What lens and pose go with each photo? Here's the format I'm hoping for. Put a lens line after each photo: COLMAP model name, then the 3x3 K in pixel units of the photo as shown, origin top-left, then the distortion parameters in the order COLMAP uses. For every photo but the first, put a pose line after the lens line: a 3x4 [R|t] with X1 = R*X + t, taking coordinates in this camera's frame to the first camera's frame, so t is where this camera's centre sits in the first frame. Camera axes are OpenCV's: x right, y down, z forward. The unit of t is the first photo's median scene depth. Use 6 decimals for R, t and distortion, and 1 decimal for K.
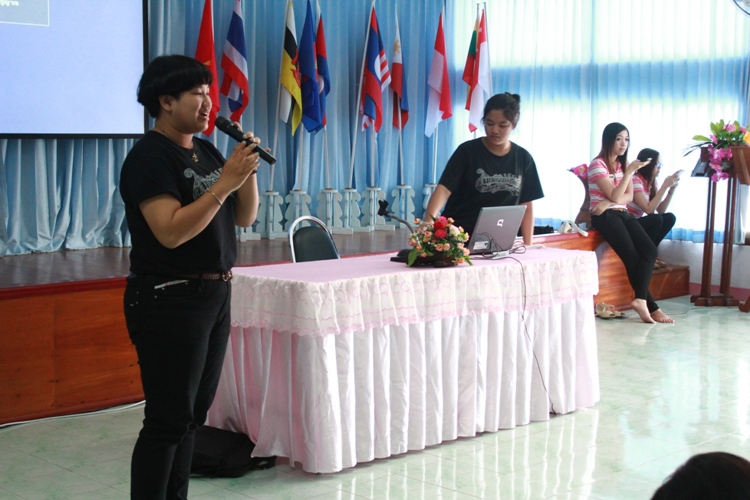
lens RADIAL K [[1177.9, 0, 377.8], [0, 1177.9, 252.3], [0, 0, 1]] dist [0.006083, 0.000000]
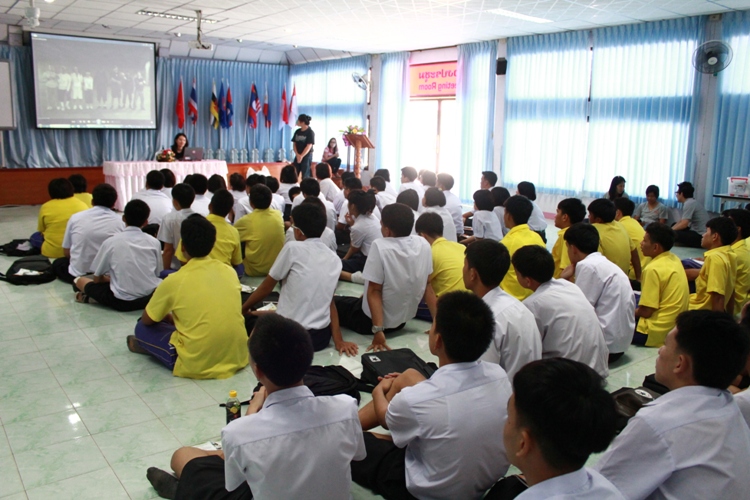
lens RADIAL K [[621.7, 0, 375.4], [0, 621.7, 246.6], [0, 0, 1]] dist [-0.150264, 0.109959]
pose [[0.992744, 0.038502, -0.113912, 0.533929], [-0.029579, 0.996435, 0.079009, 0.059959], [0.116548, -0.075067, 0.990344, -0.485233]]
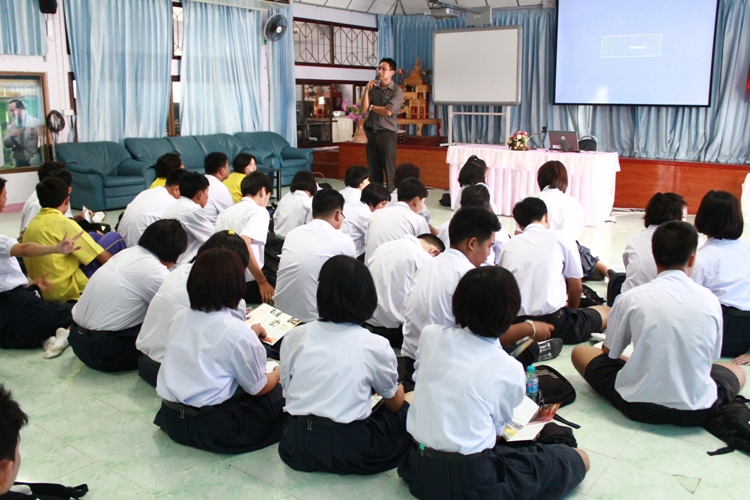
lens RADIAL K [[697.7, 0, 378.7], [0, 697.7, 244.4], [0, 0, 1]] dist [-0.112322, 0.000000]
pose [[0.134028, 0.194210, -0.971761, 0.885929], [-0.102448, 0.978069, 0.181341, -0.017994], [0.985668, 0.075250, 0.150986, 0.270448]]
